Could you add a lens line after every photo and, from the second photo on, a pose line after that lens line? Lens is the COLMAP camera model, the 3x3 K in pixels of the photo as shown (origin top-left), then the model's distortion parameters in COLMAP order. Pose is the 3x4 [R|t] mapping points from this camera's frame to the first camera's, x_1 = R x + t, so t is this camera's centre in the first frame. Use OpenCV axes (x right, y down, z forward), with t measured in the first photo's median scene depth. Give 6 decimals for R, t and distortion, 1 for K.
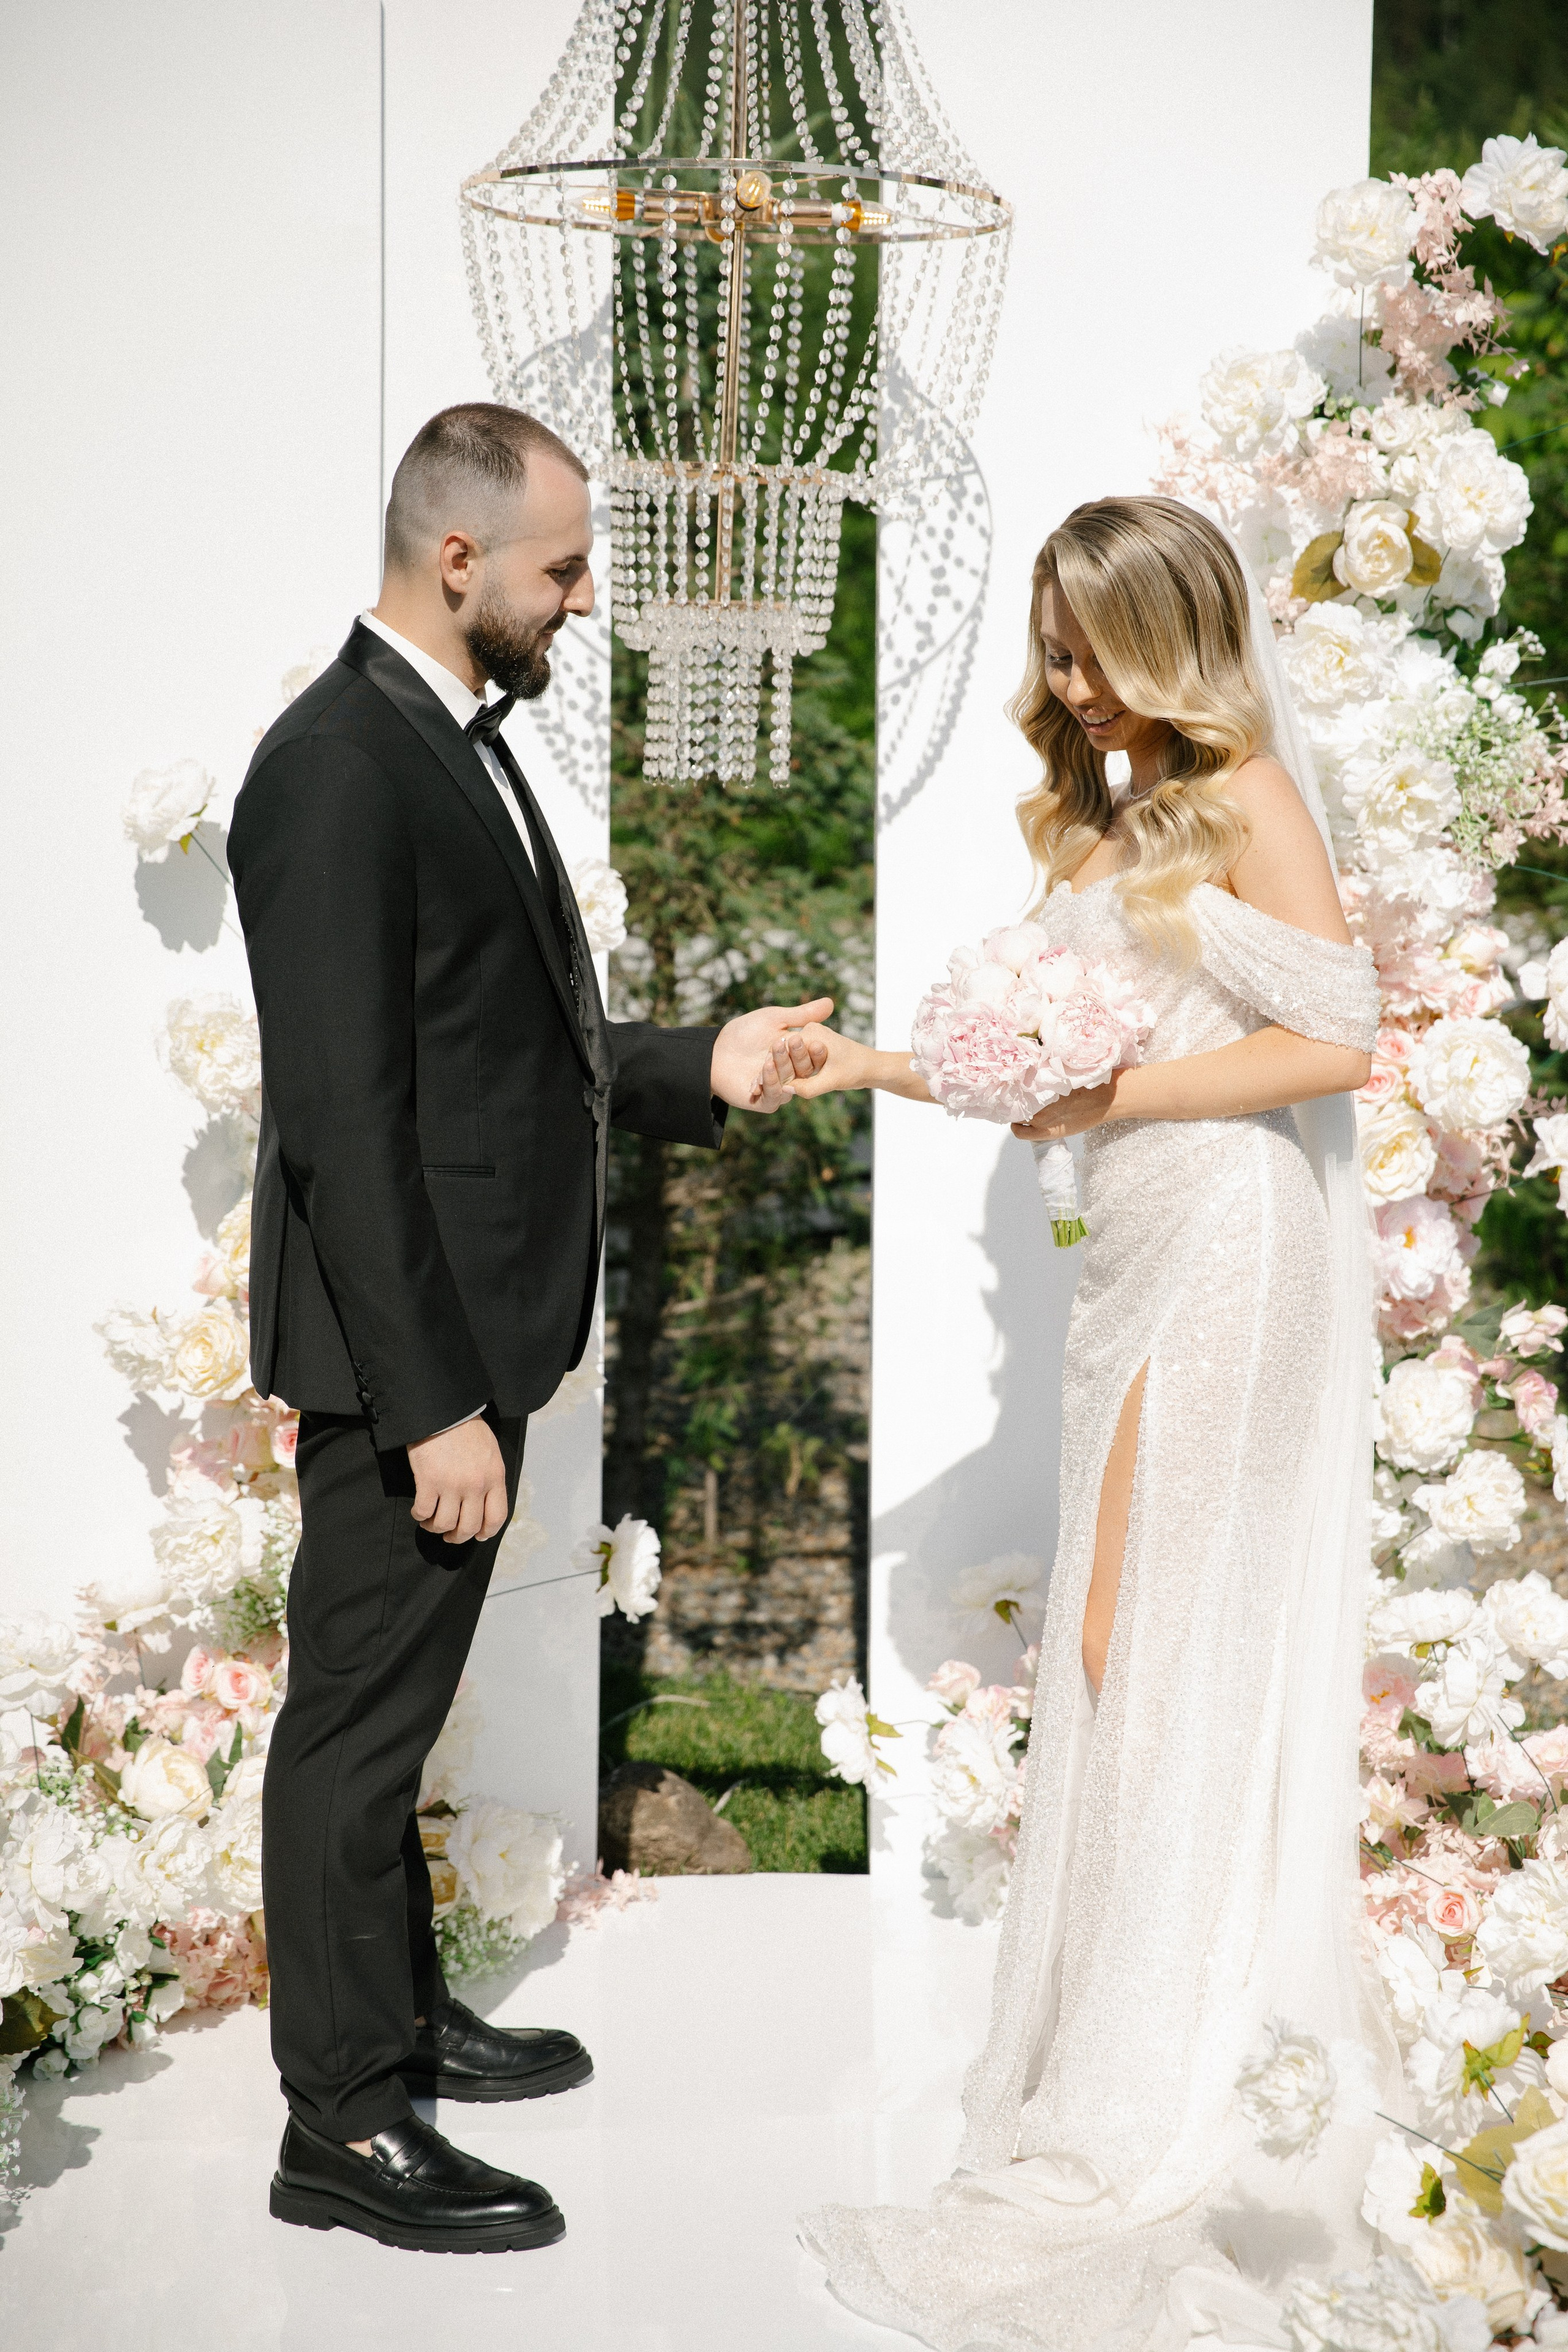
lens RADIAL K [[4546.4, 0, 800.0], [0, 4546.4, 1217.7], [0, 0, 1]] dist [0.321876, -1.201799]
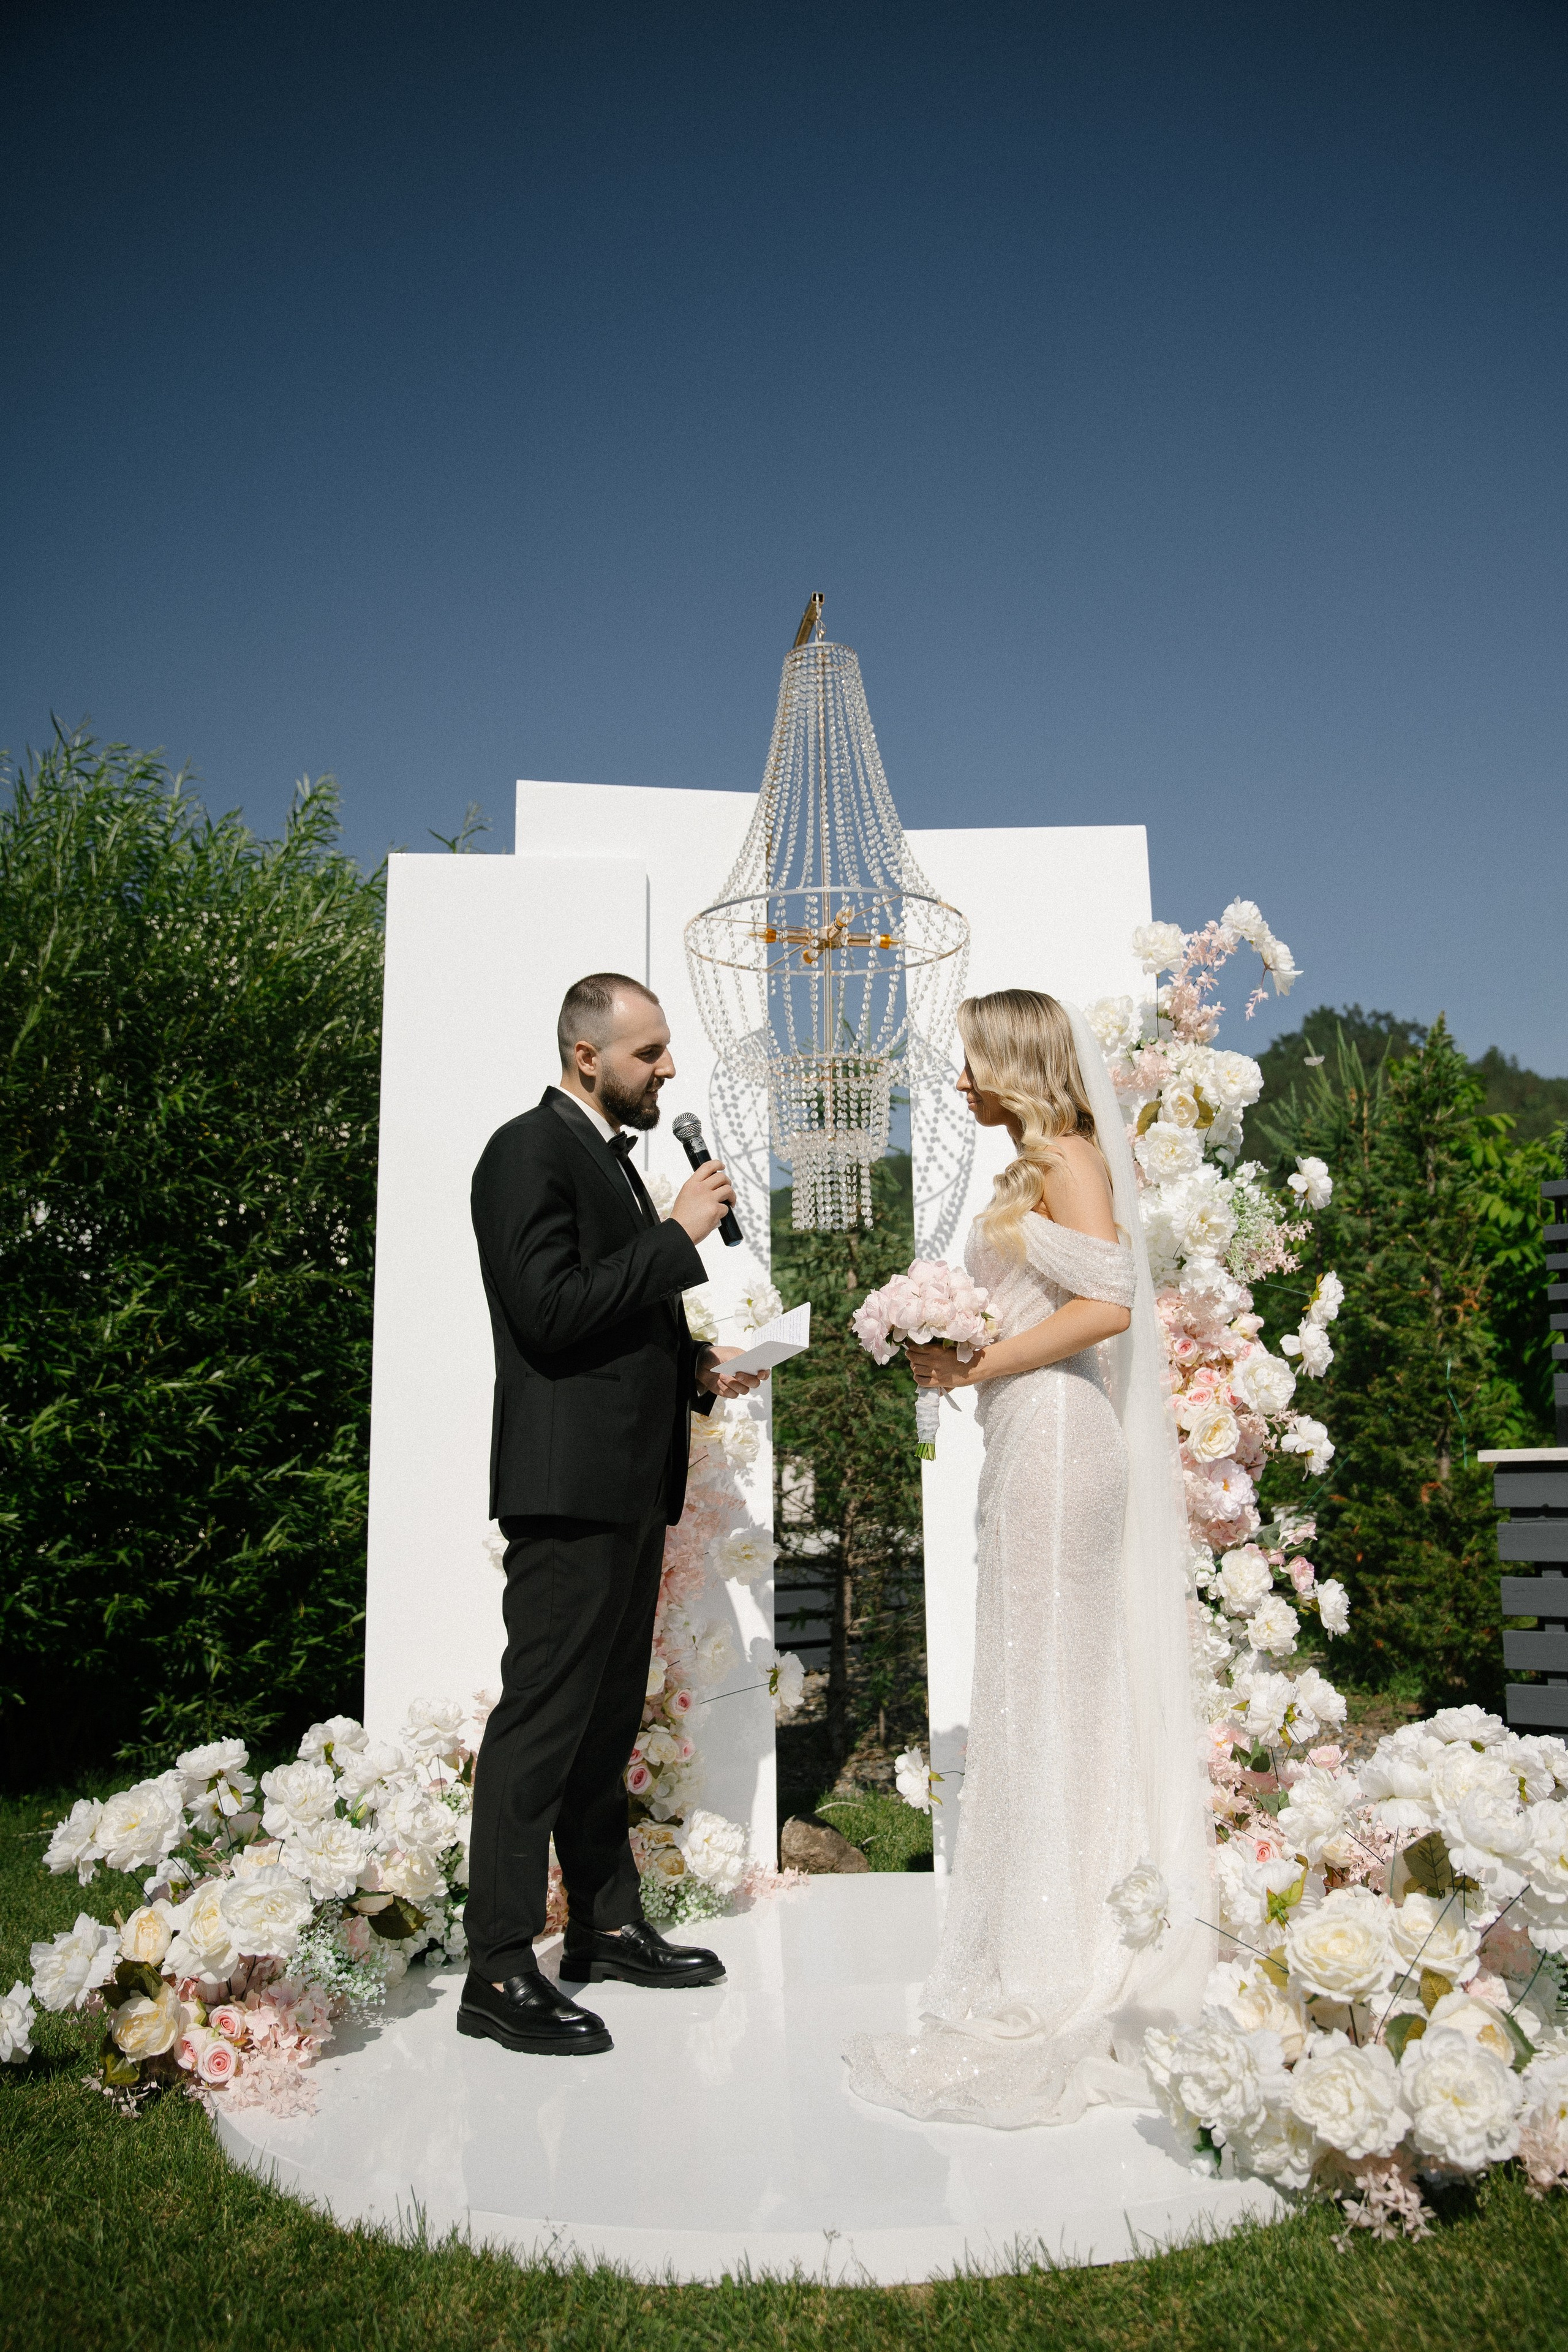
lens RADIAL K [[1915.8, 0, 823.7], [0, 1915.8, 1176.0], [0, 0, 1]] dist [-0.110271, 0.121153]
pose [[0.995788, -0.042843, -0.081063, 0.045062], [0.018572, 0.960036, -0.279259, 0.094845], [0.089788, 0.276577, 0.956788, 0.248503]]
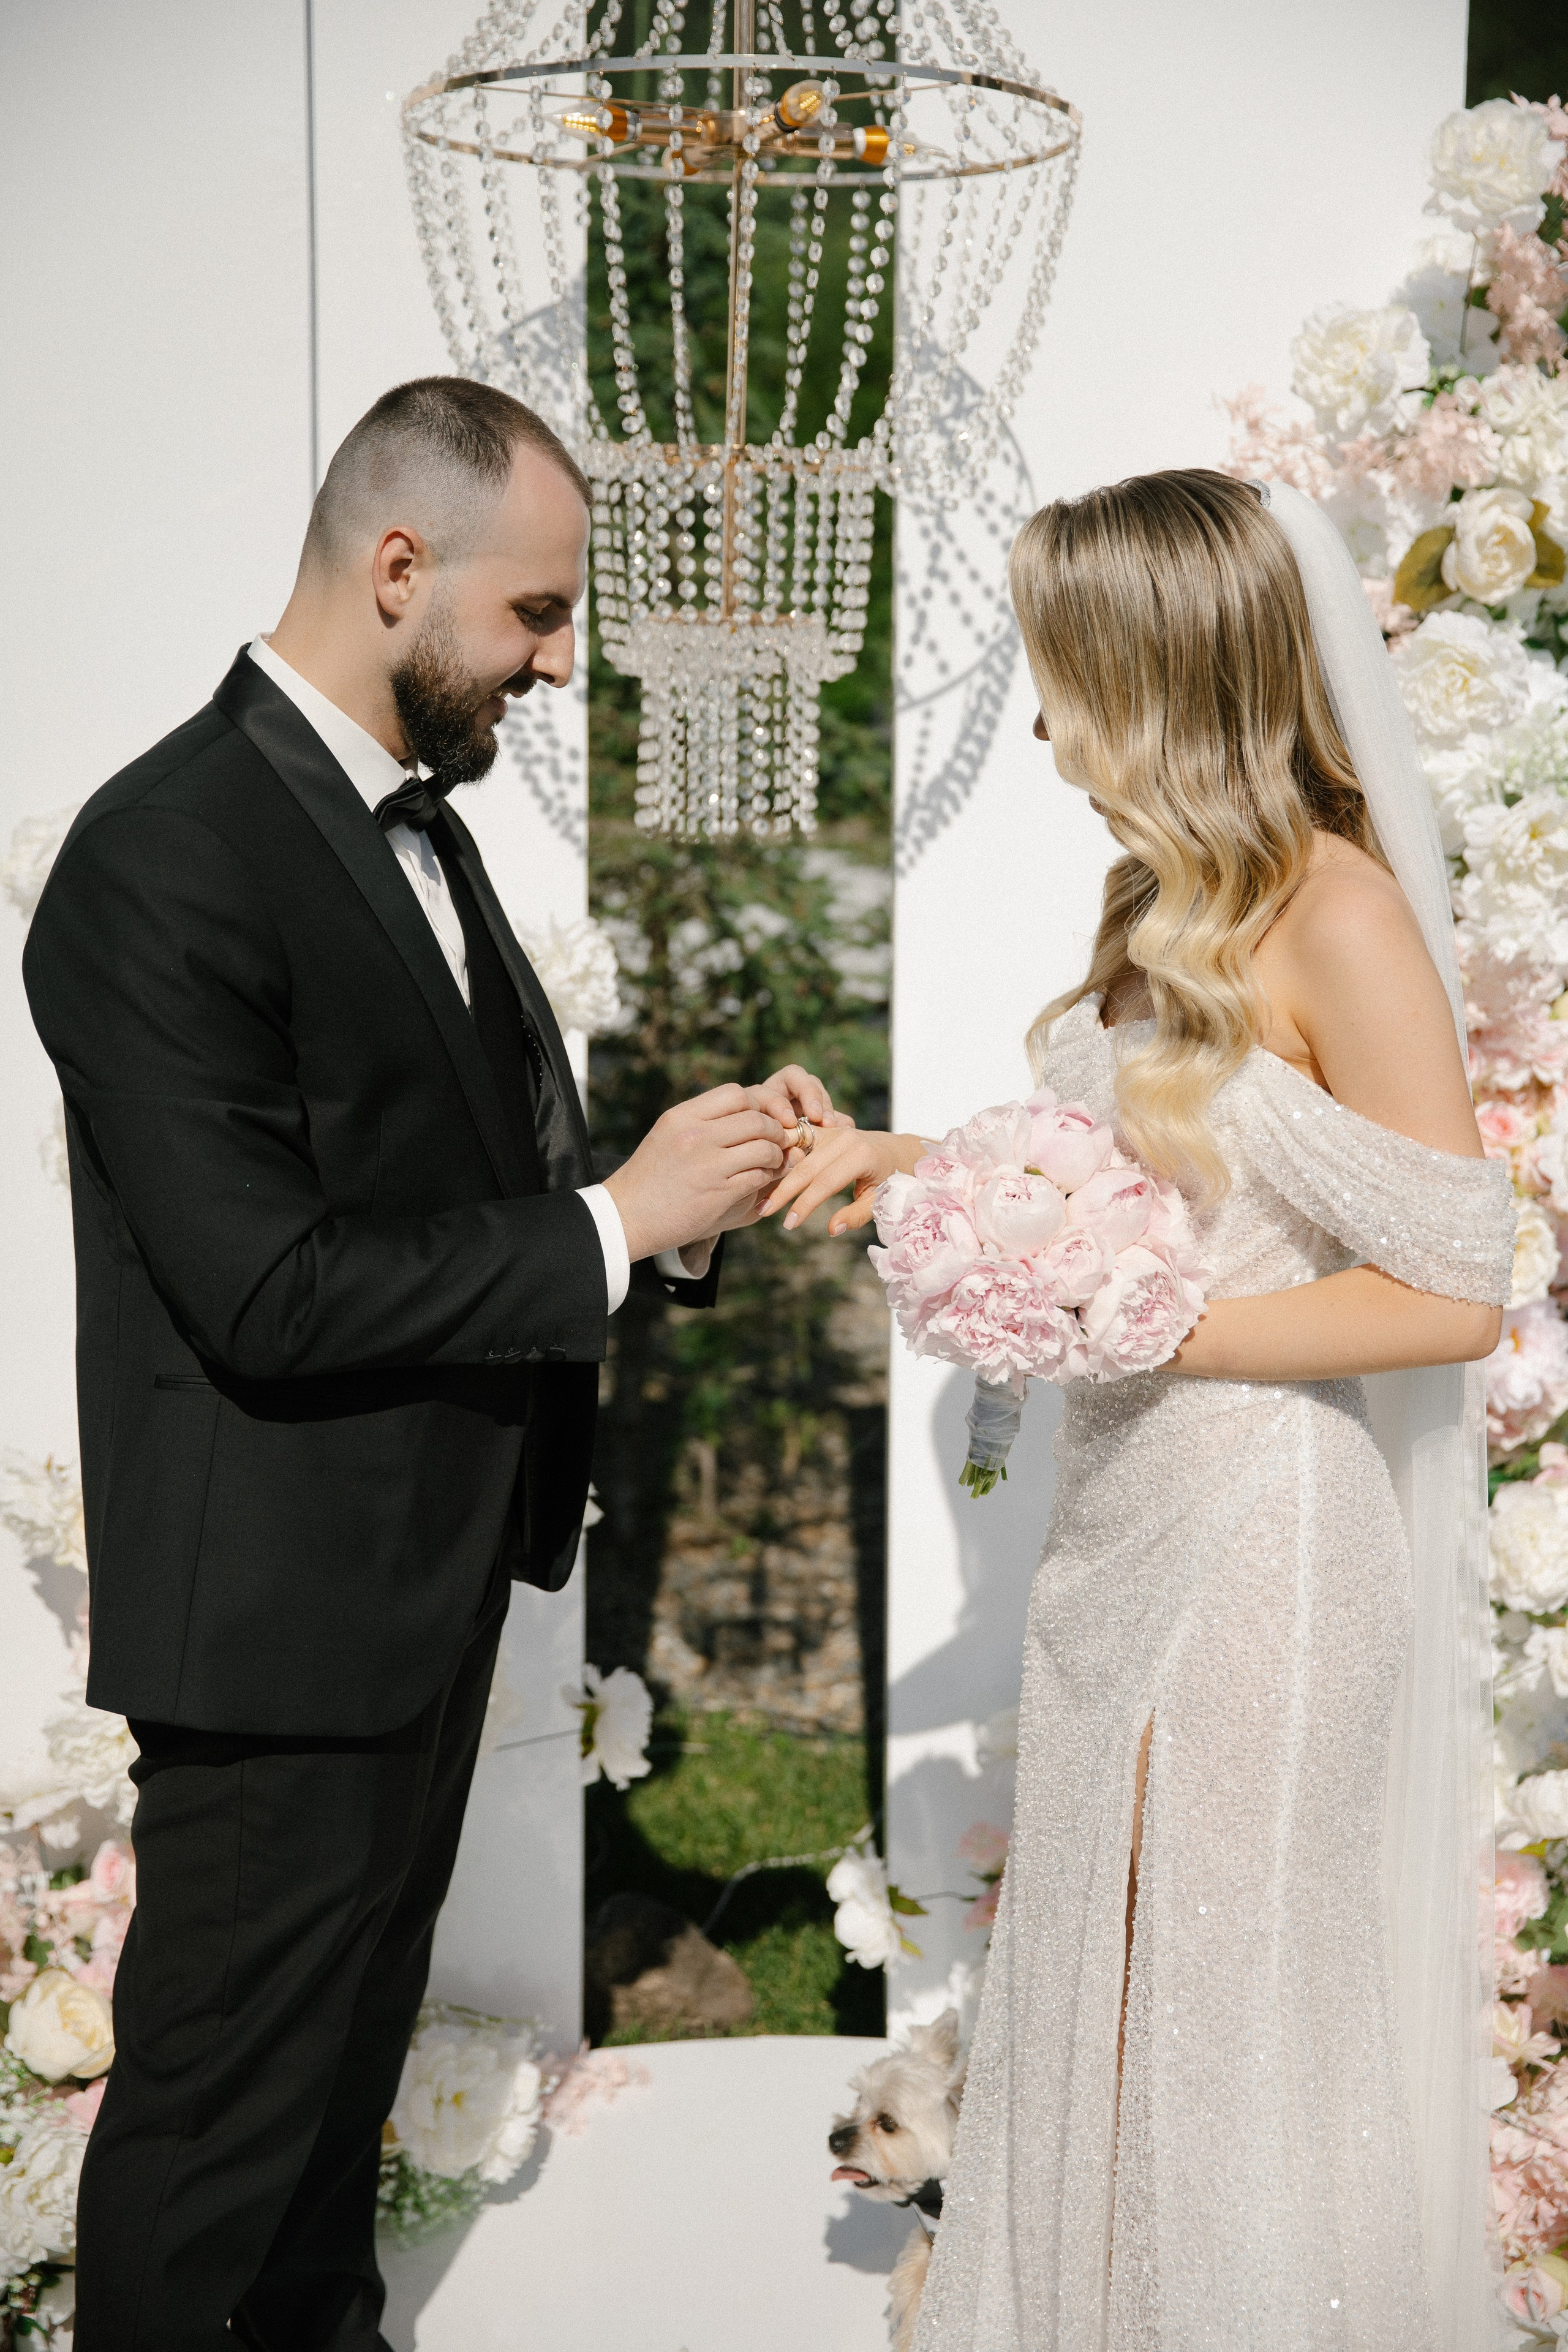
lens RADIAL K [[3425.6, 0, 784.0], [0, 3425.6, 1176.0], [0, 0, 1]] dist [0.134622, 0.019426]
pose [[0.999984, -0.002345, 0.005146, -0.008902], [0.002105, 0.998932, 0.046151, -0.058979], [-0.005249, -0.046139, 0.998921, 0.355894]]
